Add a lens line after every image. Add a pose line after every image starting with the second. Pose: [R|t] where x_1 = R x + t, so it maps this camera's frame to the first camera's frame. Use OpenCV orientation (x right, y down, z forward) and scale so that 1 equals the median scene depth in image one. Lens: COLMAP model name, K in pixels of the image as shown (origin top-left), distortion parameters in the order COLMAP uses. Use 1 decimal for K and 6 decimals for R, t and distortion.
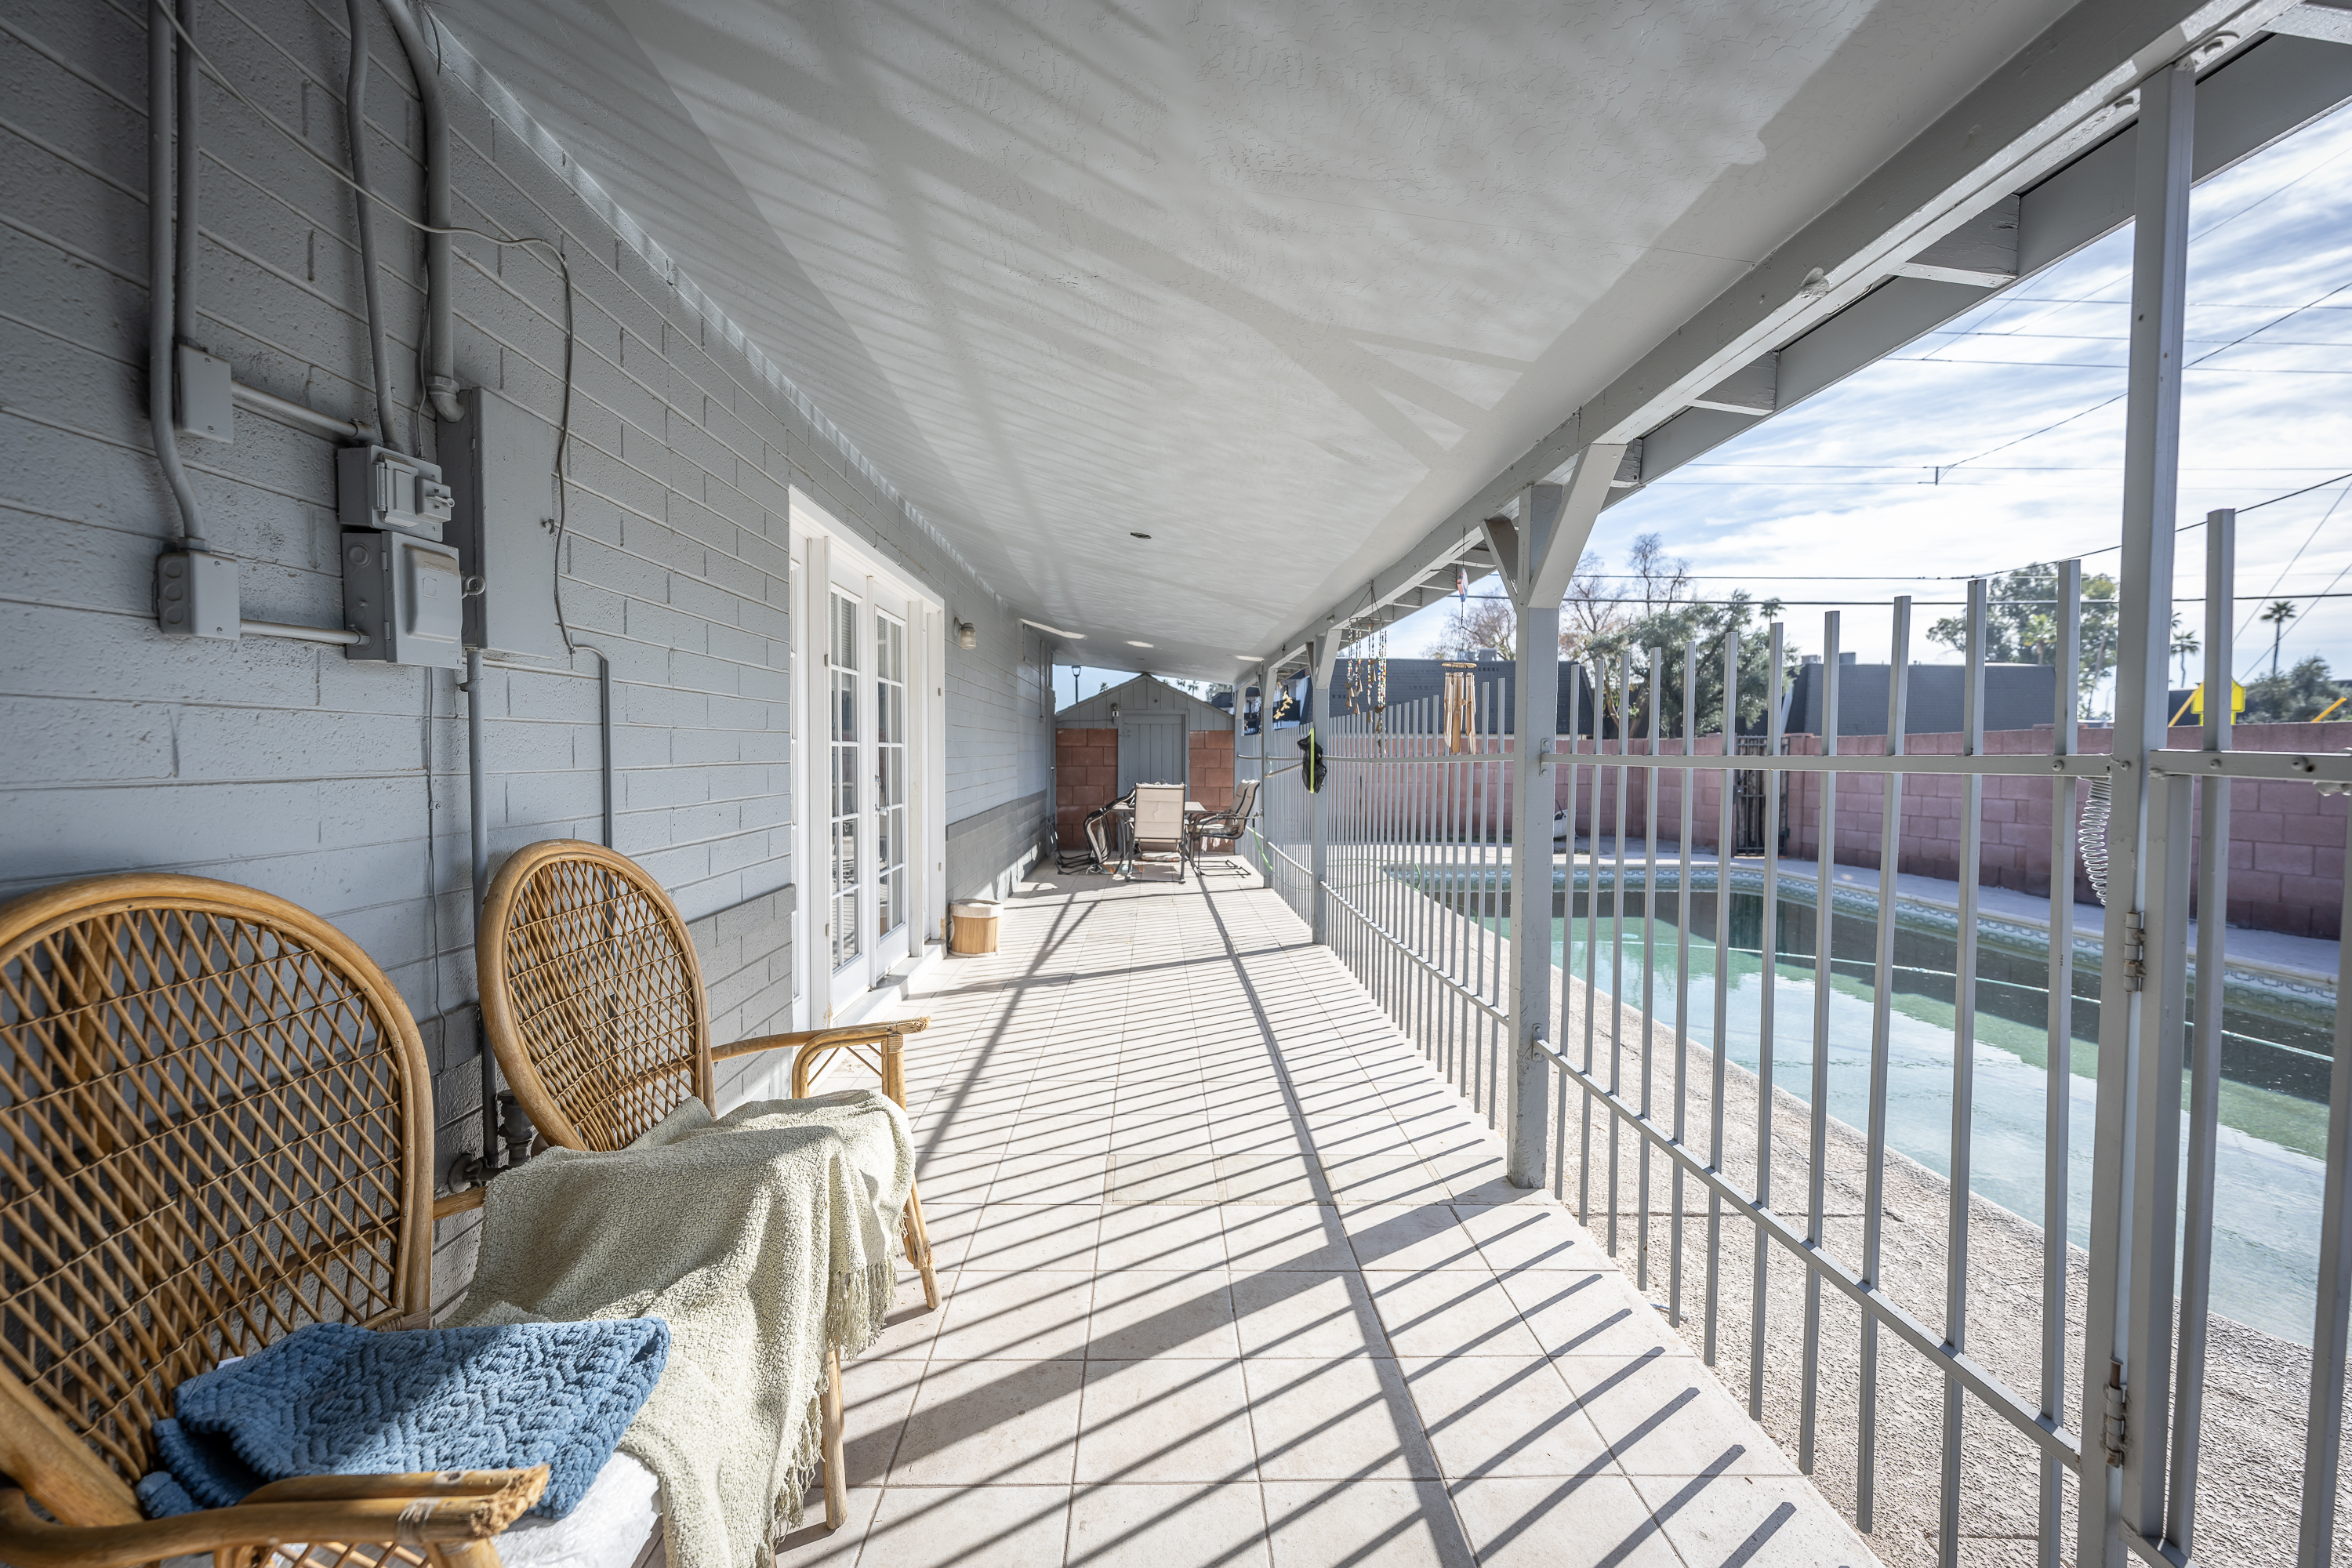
lens RADIAL K [[935.2, 0, 1170.0], [0, 935.2, 784.3], [0, 0, 1]] dist [-0.001421, 0.000178]
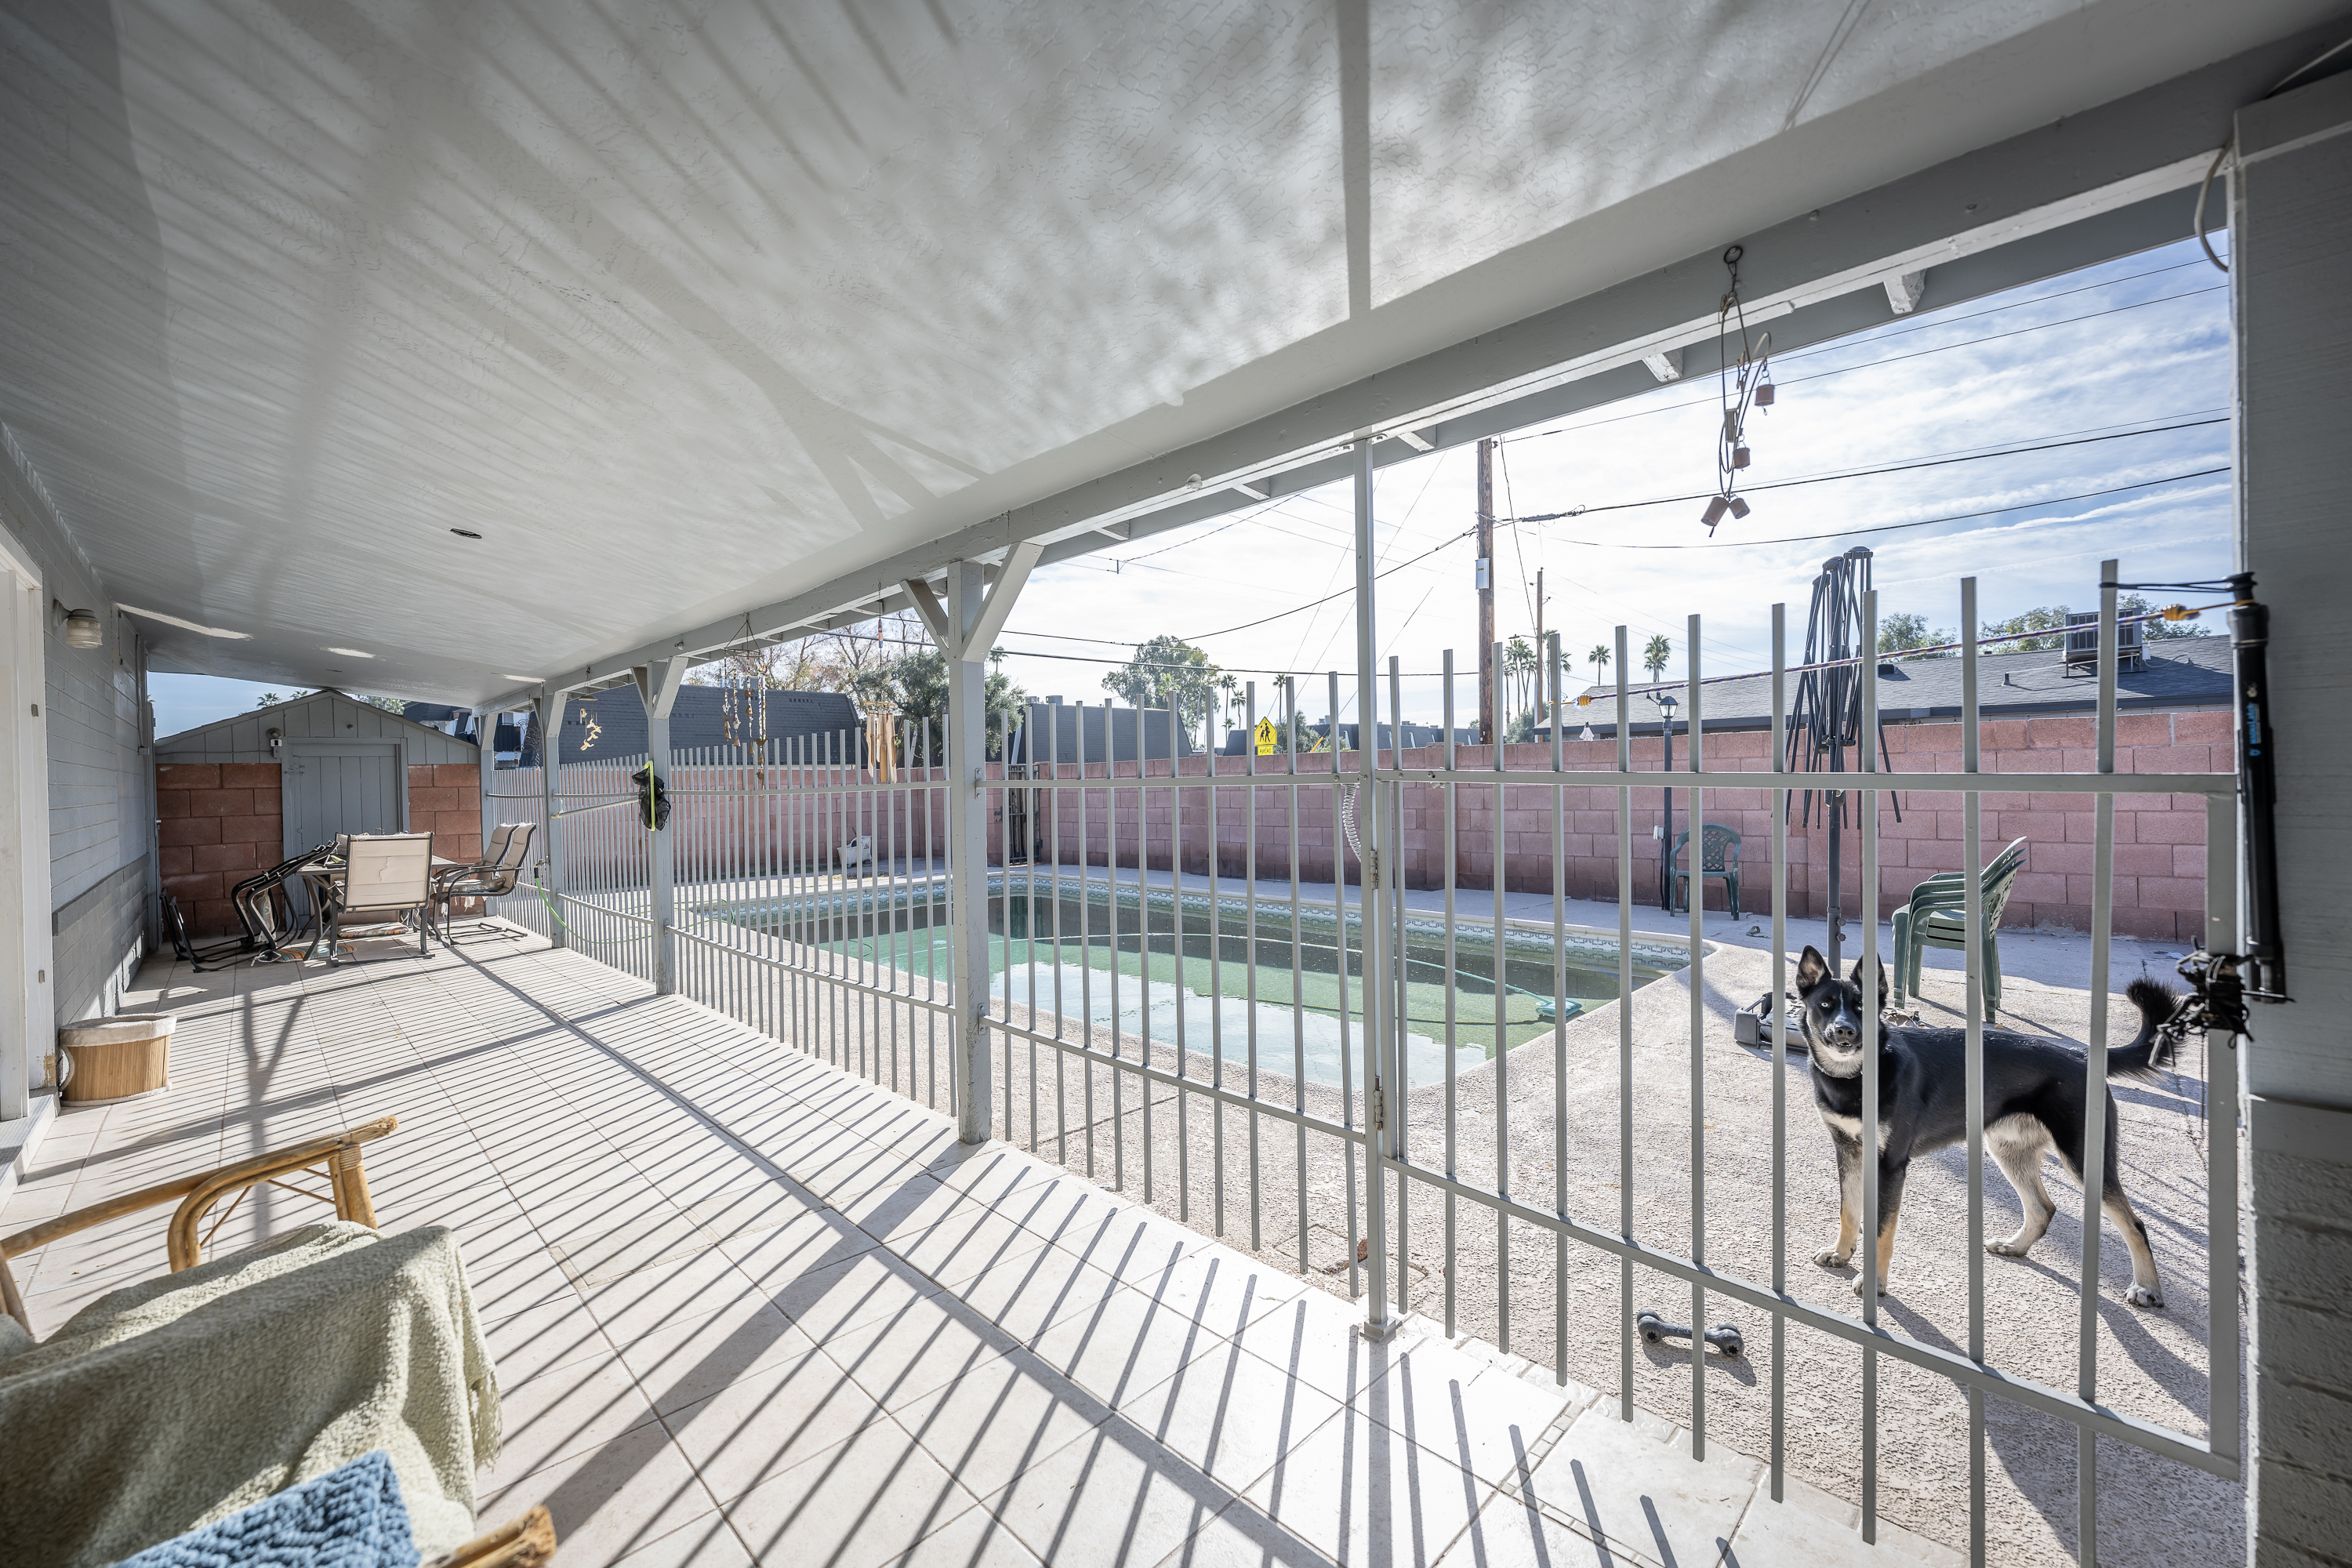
lens RADIAL K [[935.2, 0, 1189.2], [0, 935.2, 782.9], [0, 0, 1]] dist [-0.001421, 0.000178]
pose [[0.718246, -0.024007, 0.695375, -0.181360], [0.047548, 0.998762, -0.014630, 0.001129], [-0.694163, 0.043571, 0.718498, -0.050722]]
